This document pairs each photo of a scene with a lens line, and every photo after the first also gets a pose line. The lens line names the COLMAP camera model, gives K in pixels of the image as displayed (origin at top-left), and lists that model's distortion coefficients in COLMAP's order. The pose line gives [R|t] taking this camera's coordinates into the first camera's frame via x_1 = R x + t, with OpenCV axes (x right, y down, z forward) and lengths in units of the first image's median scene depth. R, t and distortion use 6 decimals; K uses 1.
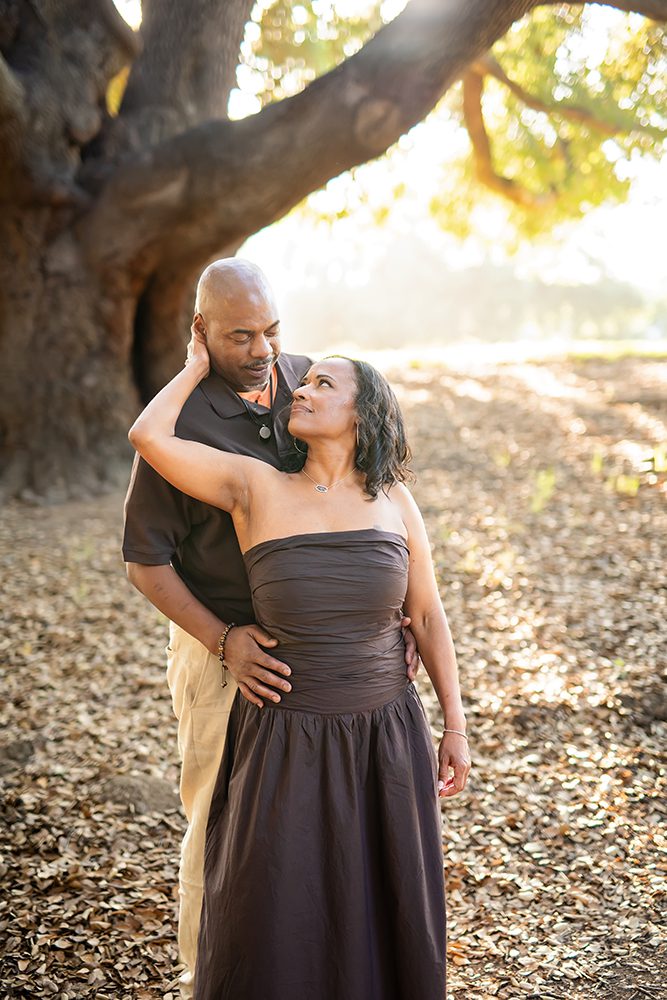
lens RADIAL K [[1403.3, 0, 333.5], [0, 1403.3, 500.0], [0, 0, 1]] dist [-0.003602, 0.057627]
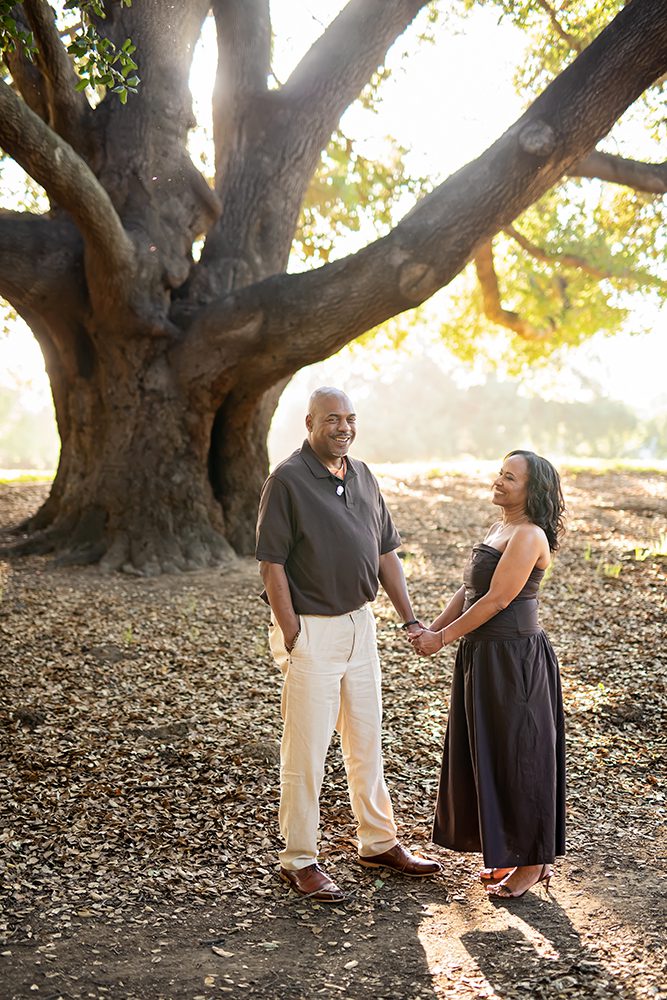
lens RADIAL K [[1403.3, 0, 333.5], [0, 1403.3, 500.0], [0, 0, 1]] dist [-0.003602, 0.057627]
pose [[0.999766, 0.021335, 0.003649, -0.054333], [-0.020973, 0.996550, -0.080295, 0.041100], [-0.005350, 0.080200, 0.996764, -0.307608]]
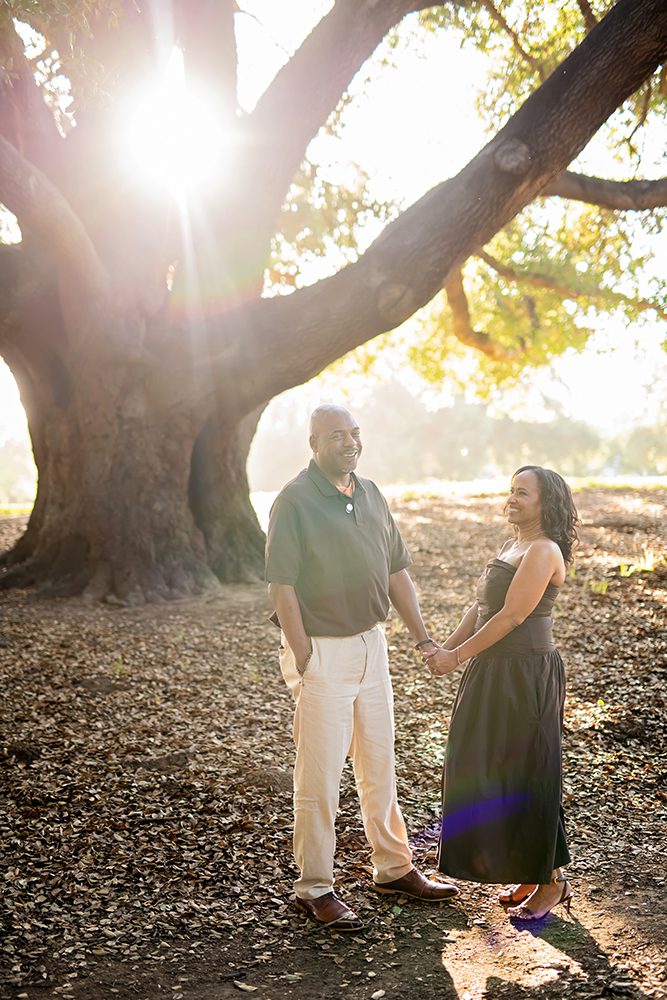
lens RADIAL K [[1403.3, 0, 333.5], [0, 1403.3, 500.0], [0, 0, 1]] dist [-0.003602, 0.057627]
pose [[0.999561, -0.005665, 0.029093, -0.076279], [0.008540, 0.994985, -0.099659, 0.043930], [-0.028382, 0.099864, 0.994596, -0.295113]]
